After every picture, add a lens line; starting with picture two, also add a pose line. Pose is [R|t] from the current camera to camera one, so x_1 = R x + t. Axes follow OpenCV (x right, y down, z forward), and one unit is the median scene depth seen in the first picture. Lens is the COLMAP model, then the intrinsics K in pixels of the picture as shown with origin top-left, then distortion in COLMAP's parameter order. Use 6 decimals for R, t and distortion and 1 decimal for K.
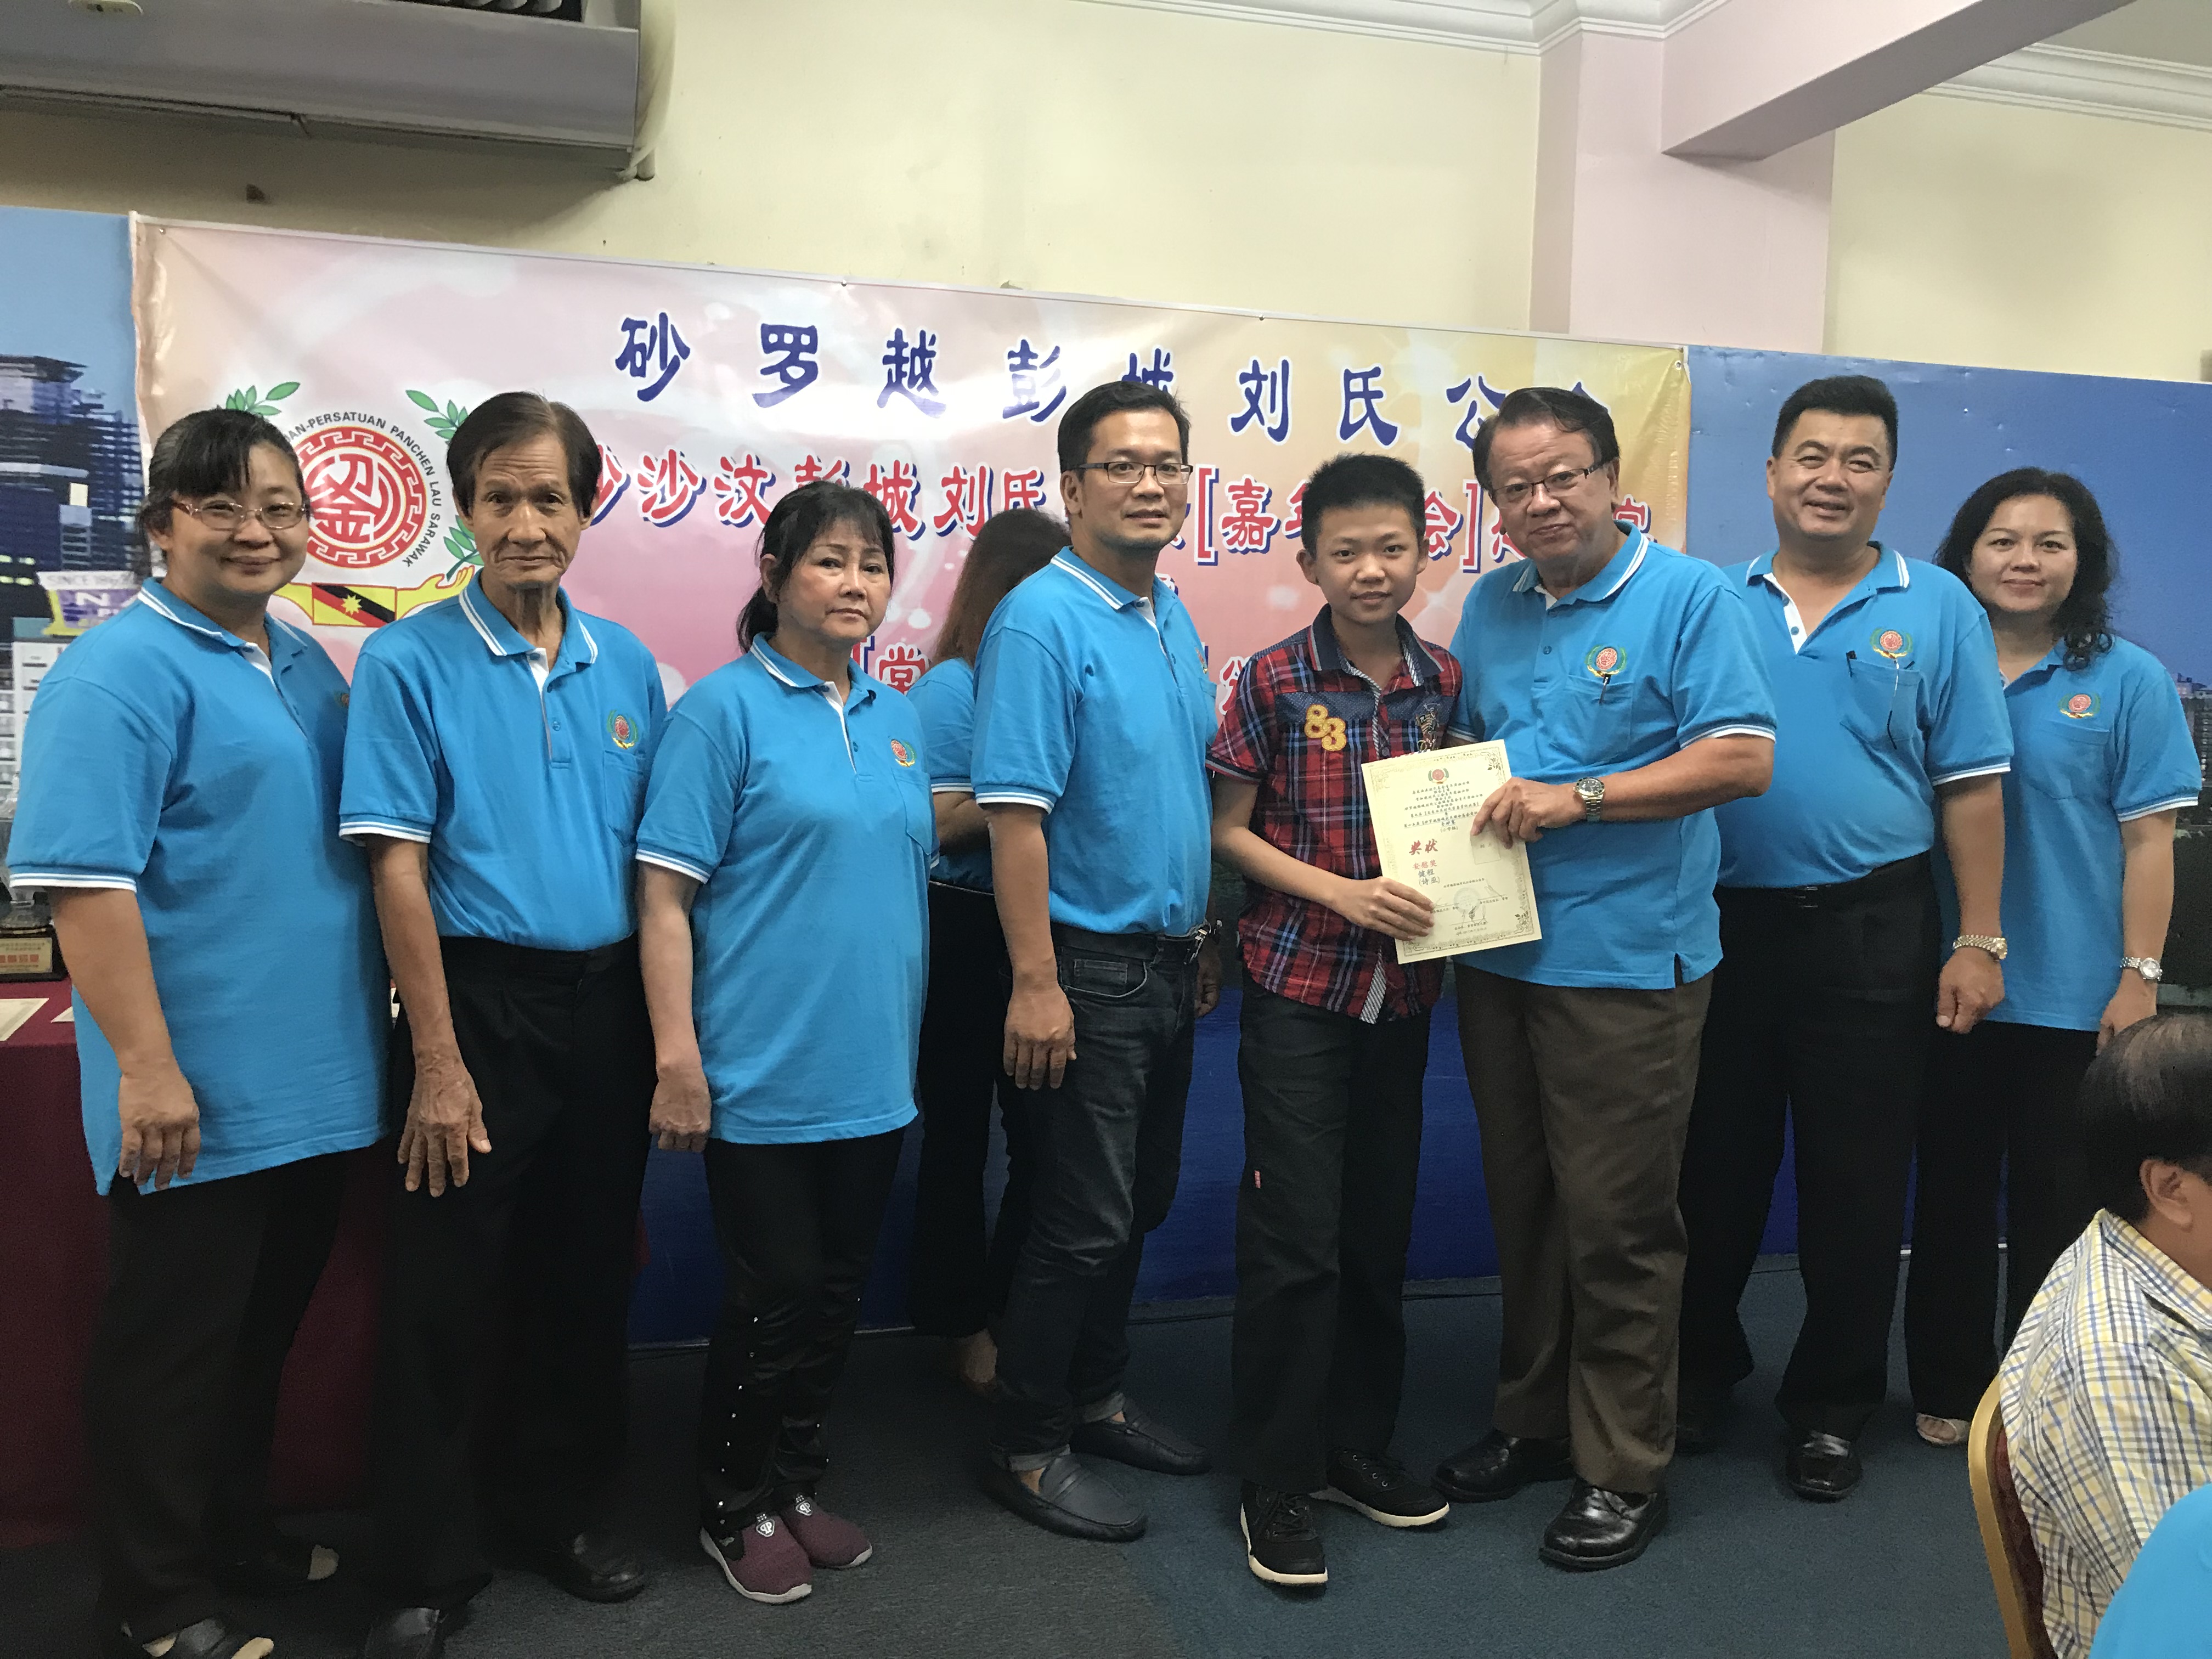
lens RADIAL K [[1844.5, 0, 1105.0], [0, 1844.5, 831.5], [0, 0, 1]] dist [0.014611, -0.005020]
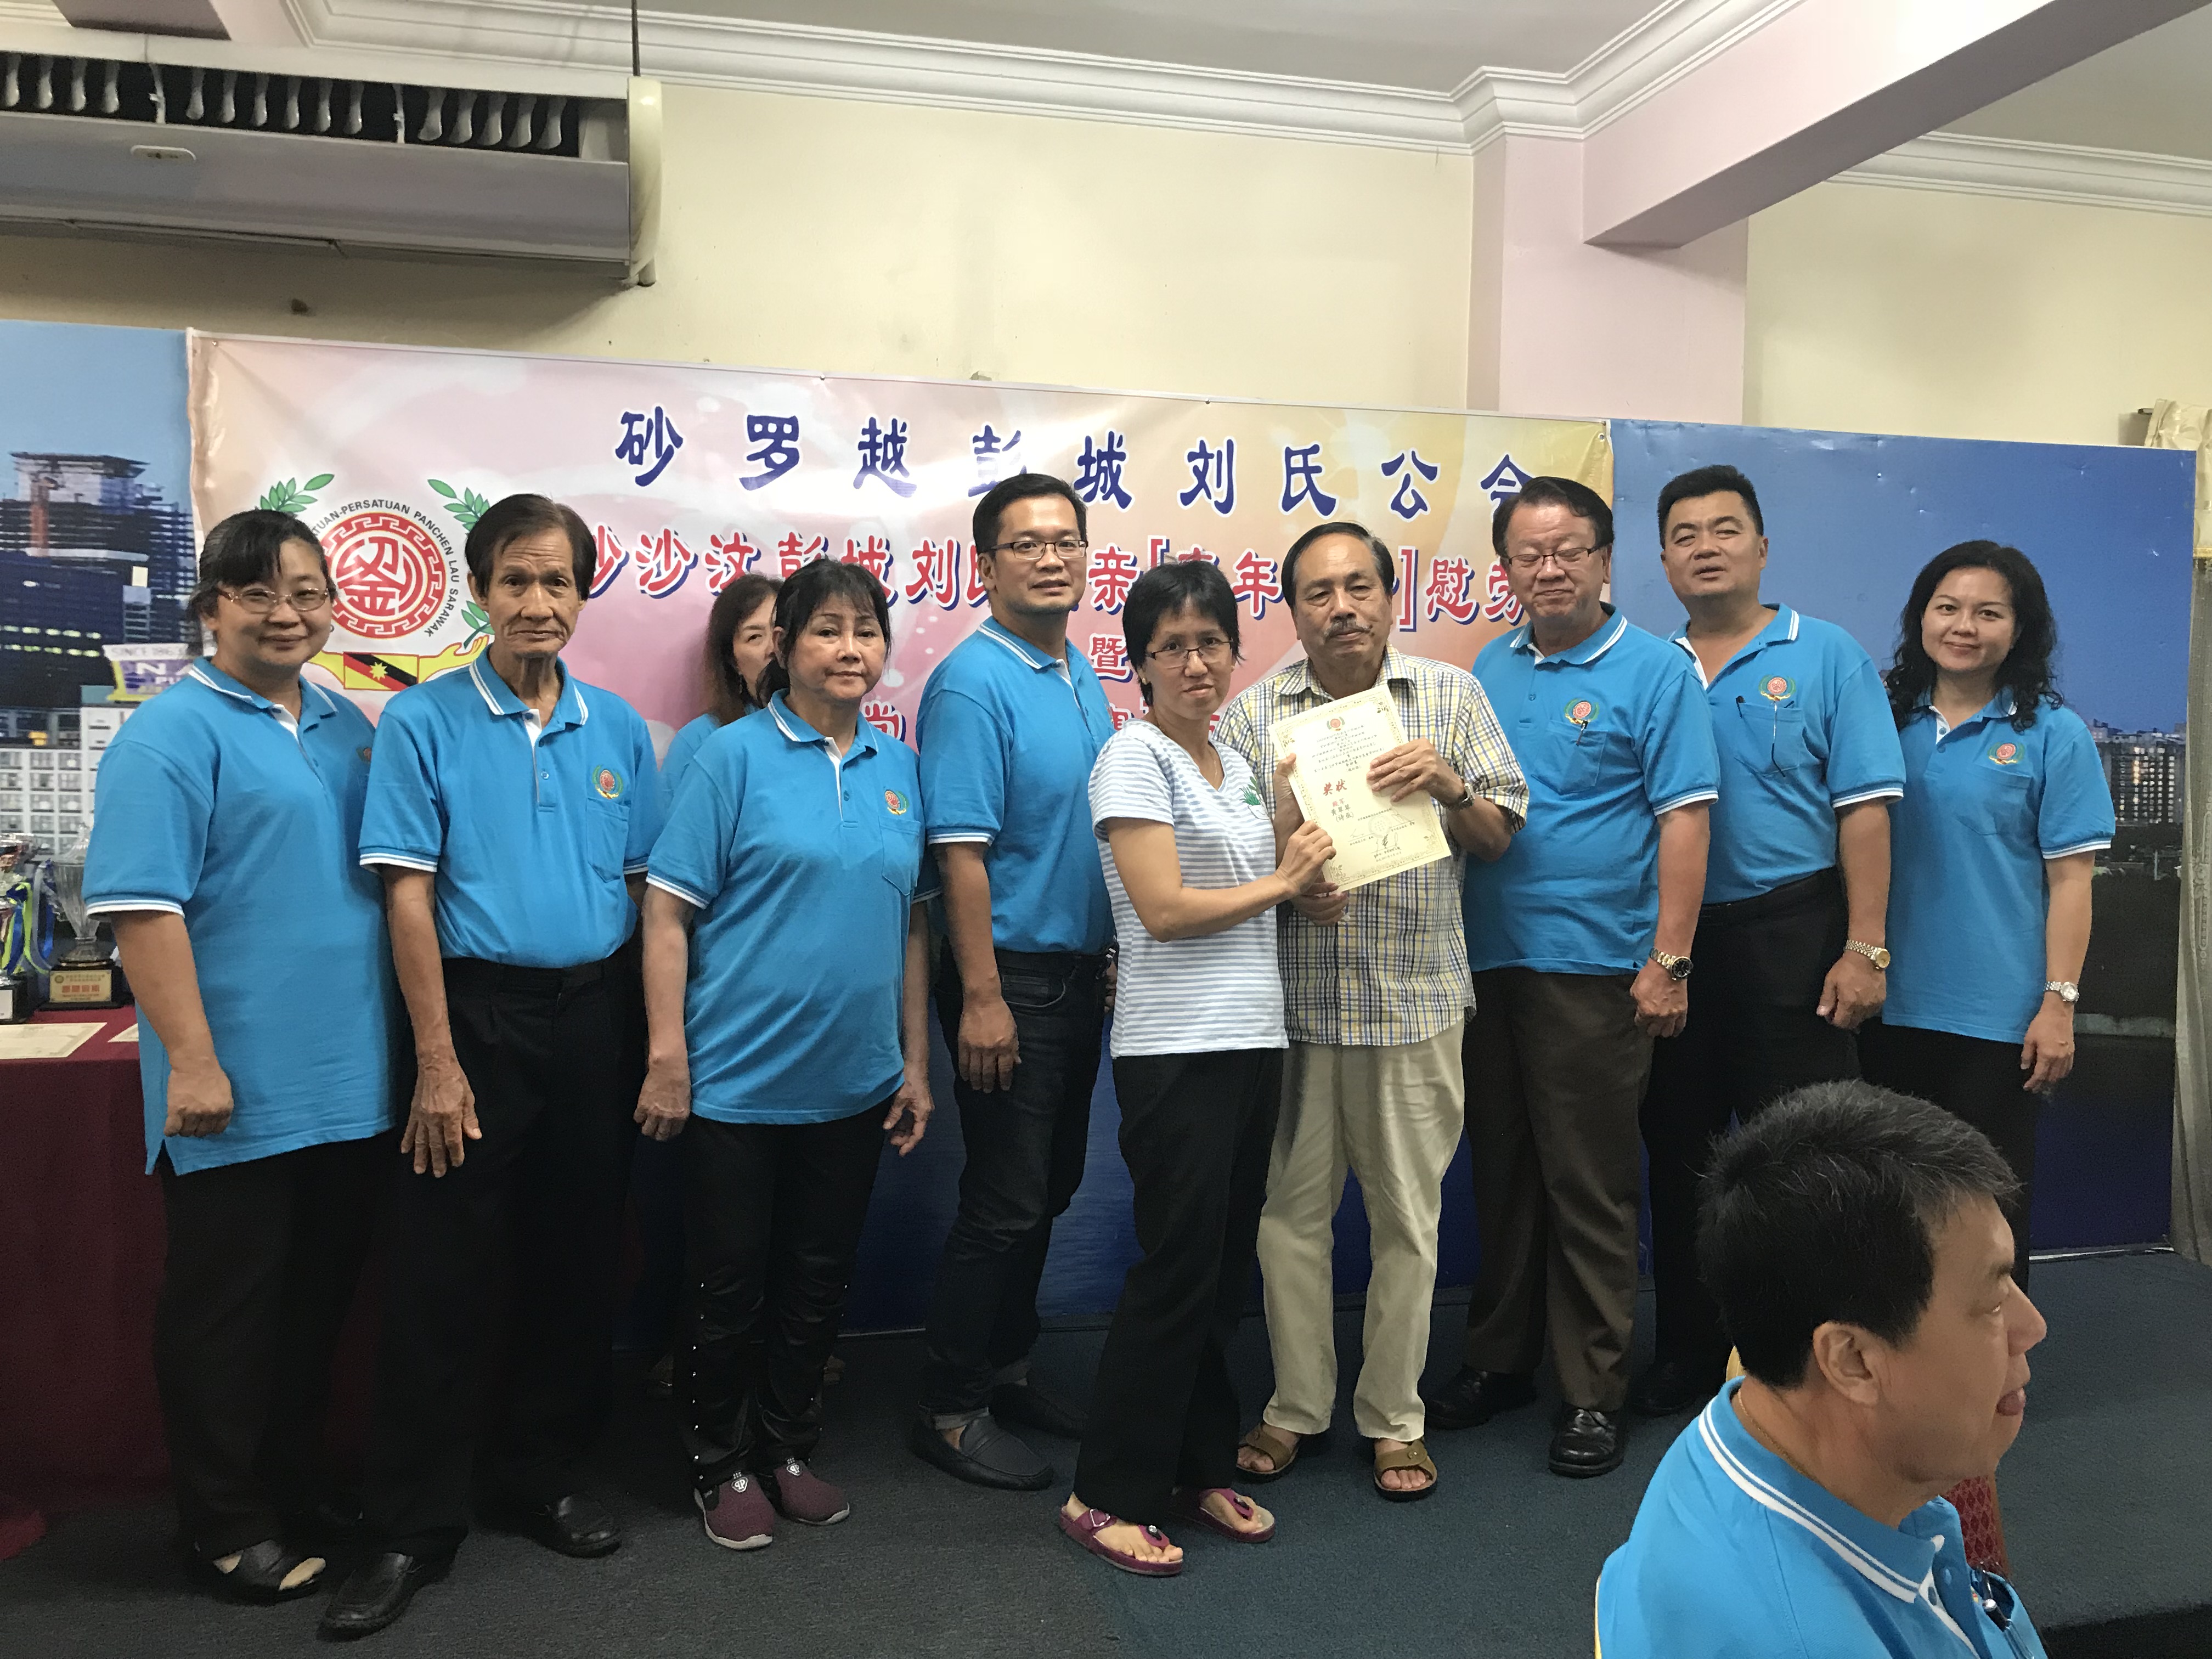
lens RADIAL K [[1832.2, 0, 1104.4], [0, 1832.2, 827.5], [0, 0, 1]] dist [0.020358, -0.005164]
pose [[0.999339, -0.006273, -0.035806, 0.065800], [0.005157, 0.999500, -0.031184, 0.008258], [0.035983, 0.030978, 0.998872, -0.086386]]
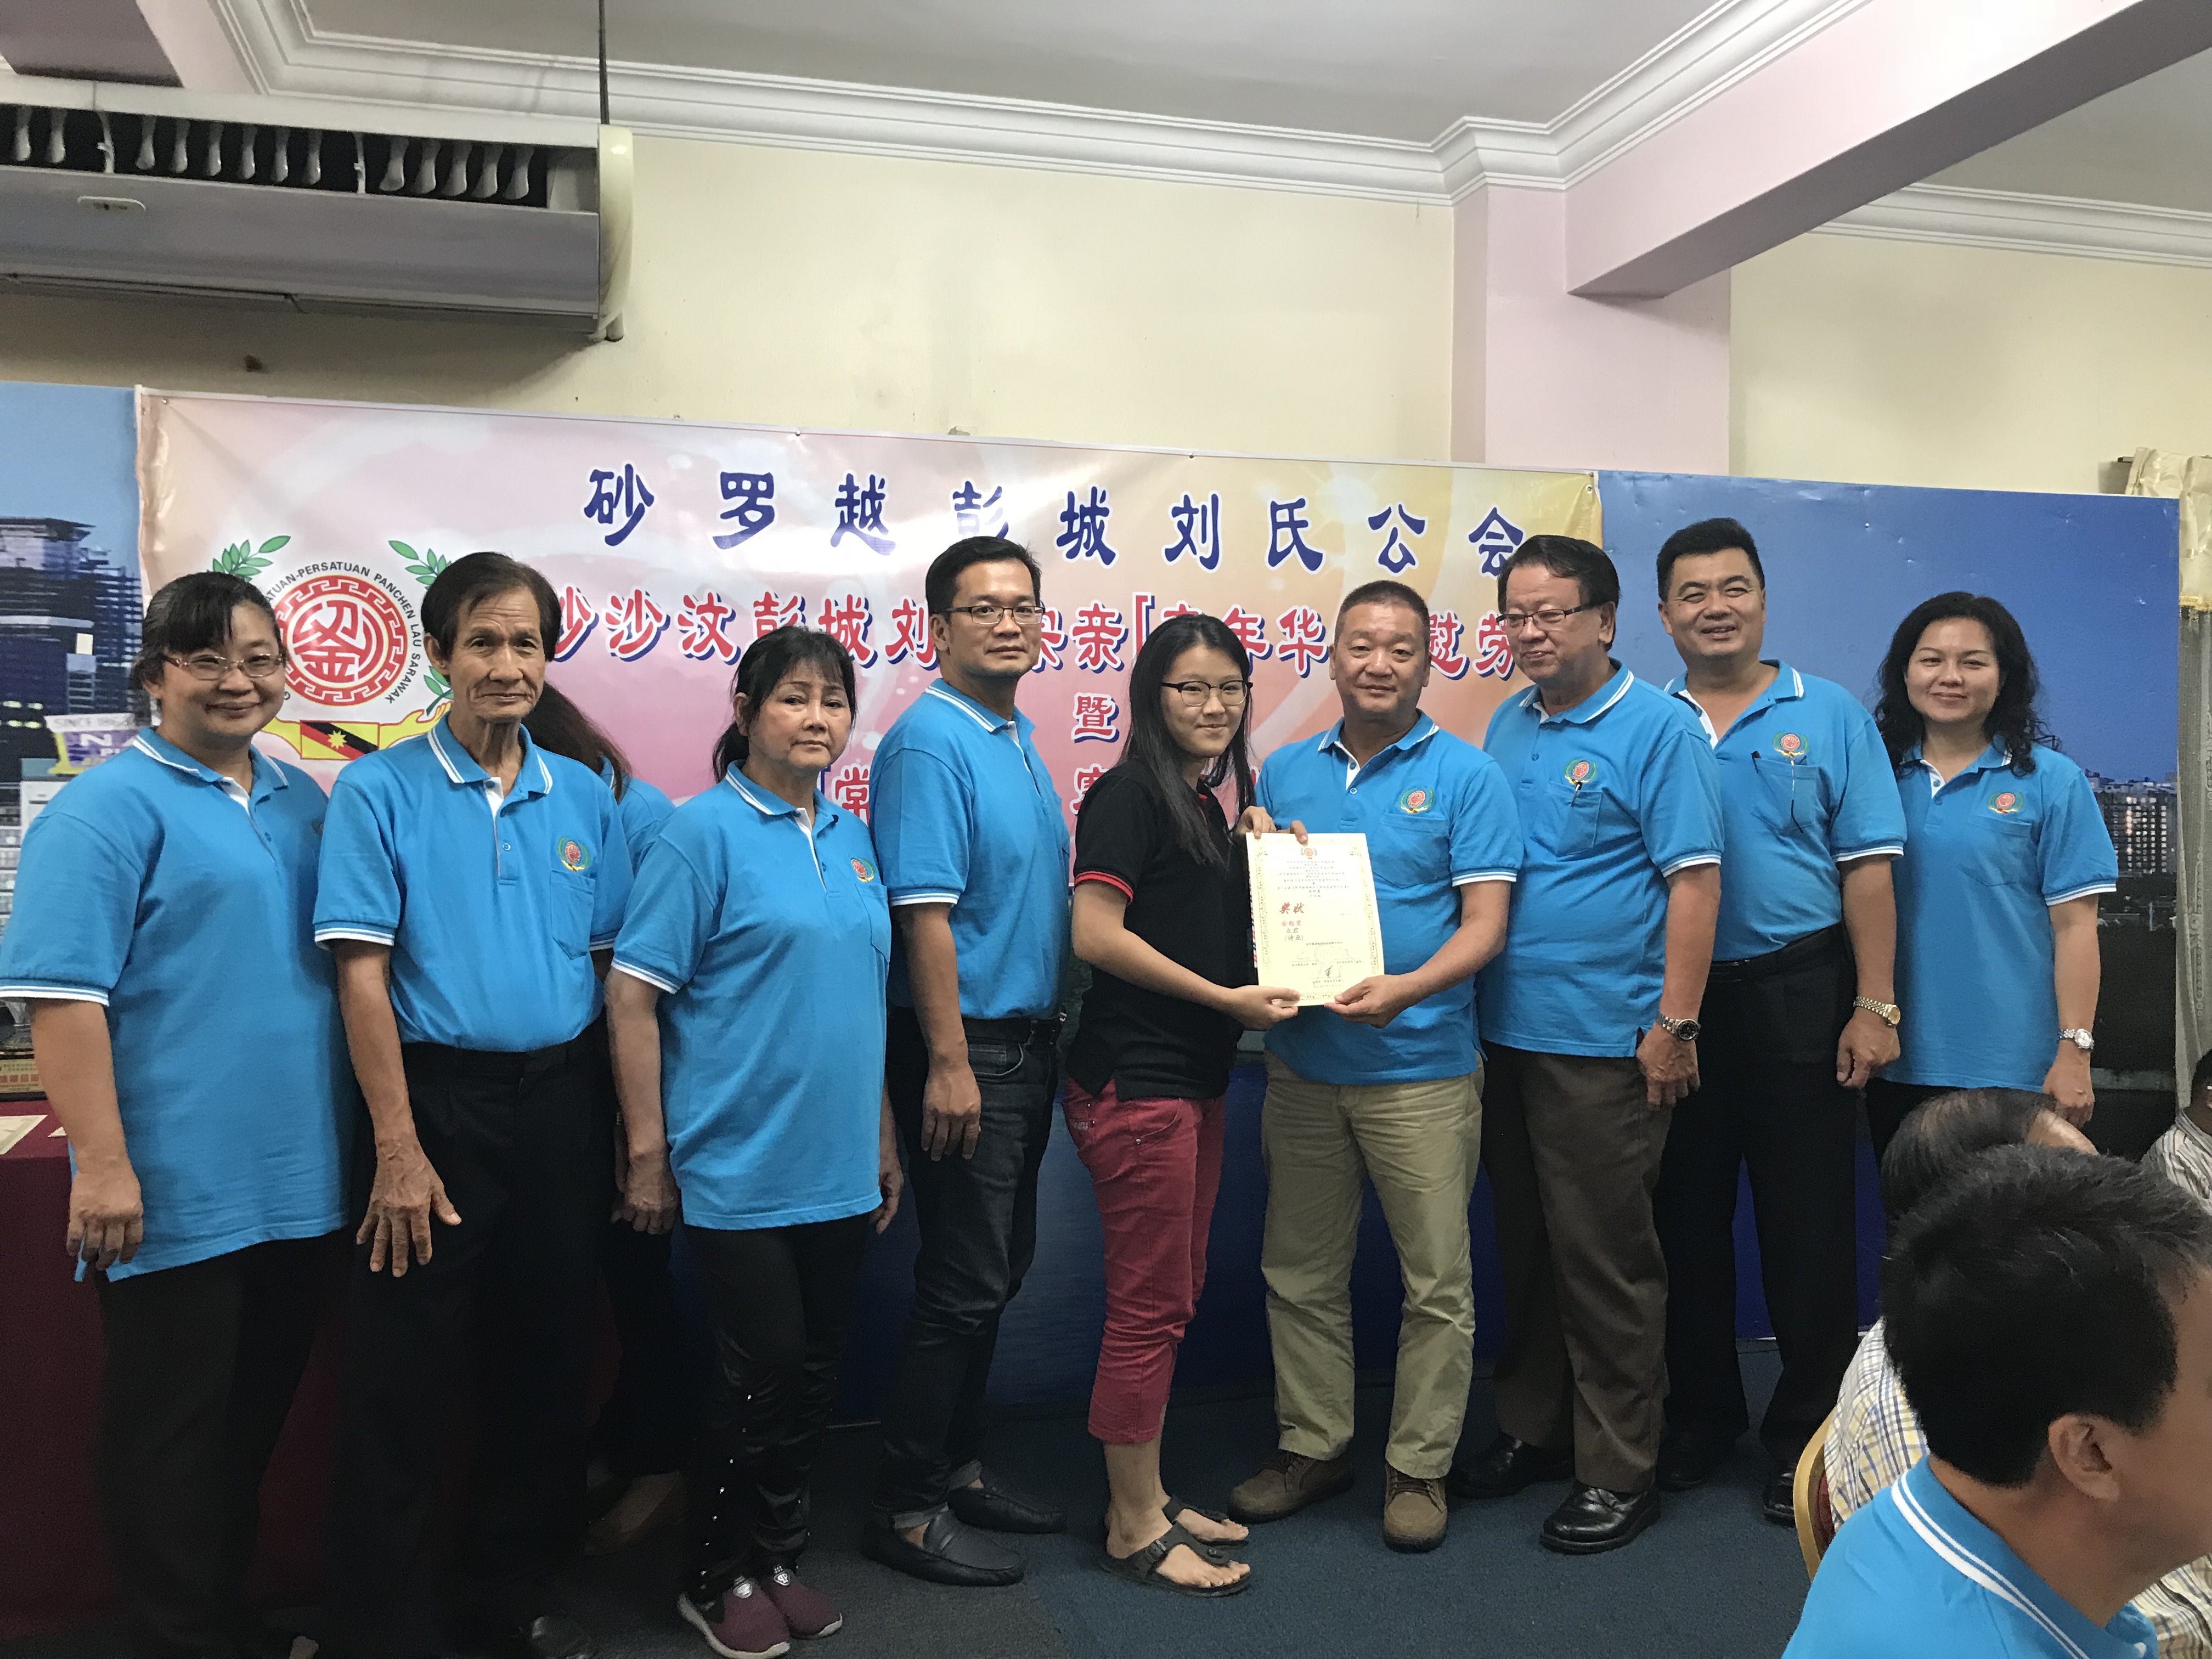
lens RADIAL K [[1821.5, 0, 1103.0], [0, 1821.5, 826.8], [0, 0, 1]] dist [0.024642, -0.010827]
pose [[0.999755, -0.019227, -0.010955, 0.044120], [0.018513, 0.997908, -0.061942, 0.001531], [0.012123, 0.061724, 0.998020, -0.047279]]
